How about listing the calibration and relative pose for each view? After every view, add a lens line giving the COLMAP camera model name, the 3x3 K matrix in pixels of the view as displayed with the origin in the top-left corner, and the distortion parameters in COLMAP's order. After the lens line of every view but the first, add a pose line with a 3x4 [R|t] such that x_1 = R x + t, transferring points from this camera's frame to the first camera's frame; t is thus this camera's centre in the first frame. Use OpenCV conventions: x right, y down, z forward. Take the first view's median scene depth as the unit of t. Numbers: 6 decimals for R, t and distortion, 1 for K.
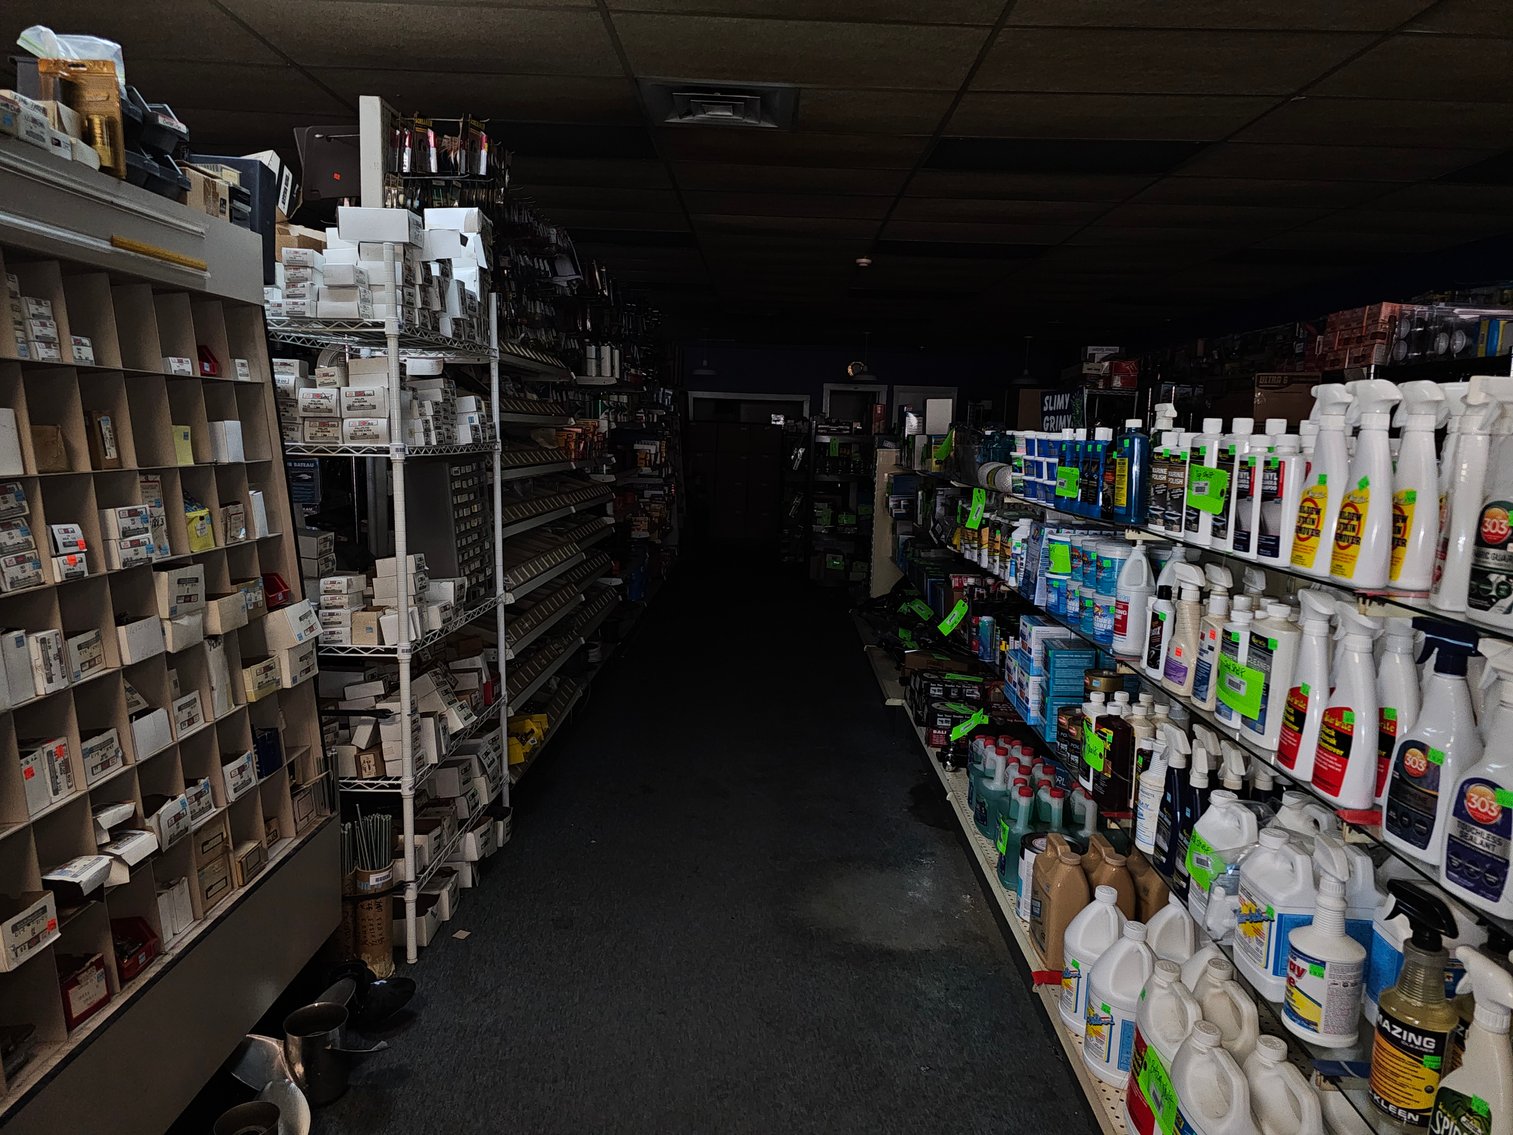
lens RADIAL K [[1008.4, 0, 799.0], [0, 1008.4, 519.3], [0, 0, 1]] dist [0.069751, -0.061239]
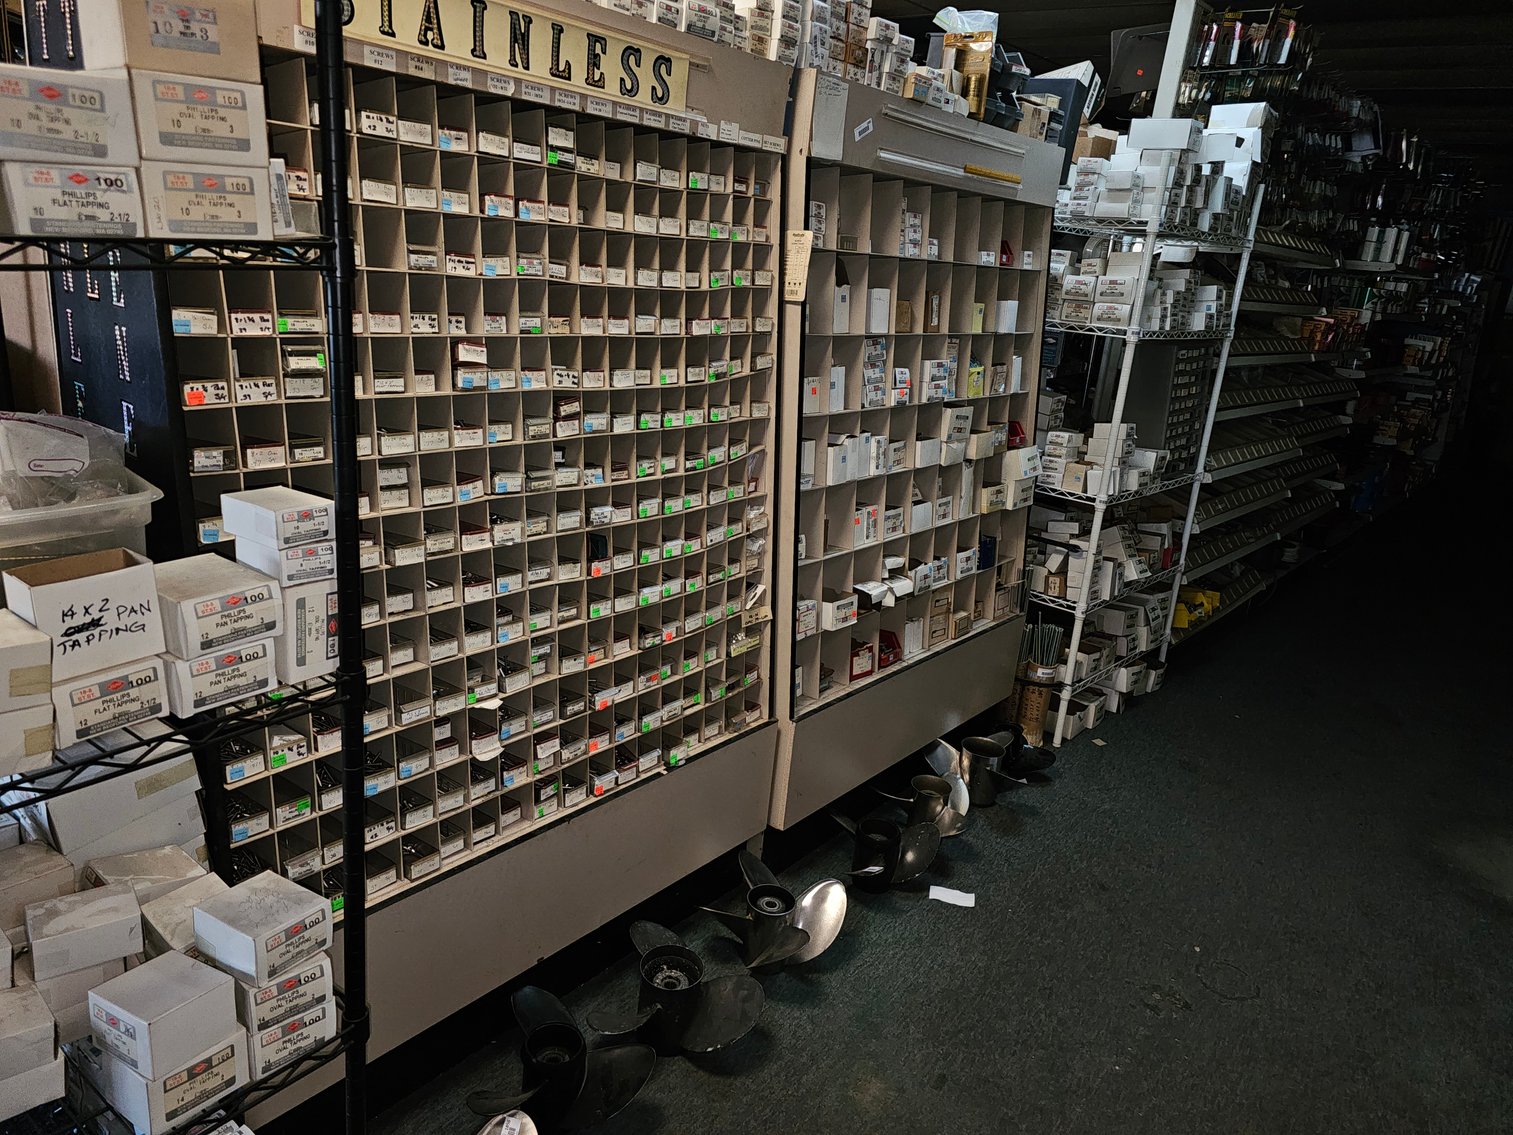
lens RADIAL K [[1008.4, 0, 689.1], [0, 1008.4, 551.3], [0, 0, 1]] dist [0.069751, -0.061239]
pose [[0.705568, 0.240443, -0.666604, 0.087432], [-0.130092, 0.968640, 0.211691, -0.006191], [0.696599, -0.062643, 0.714721, -0.208997]]
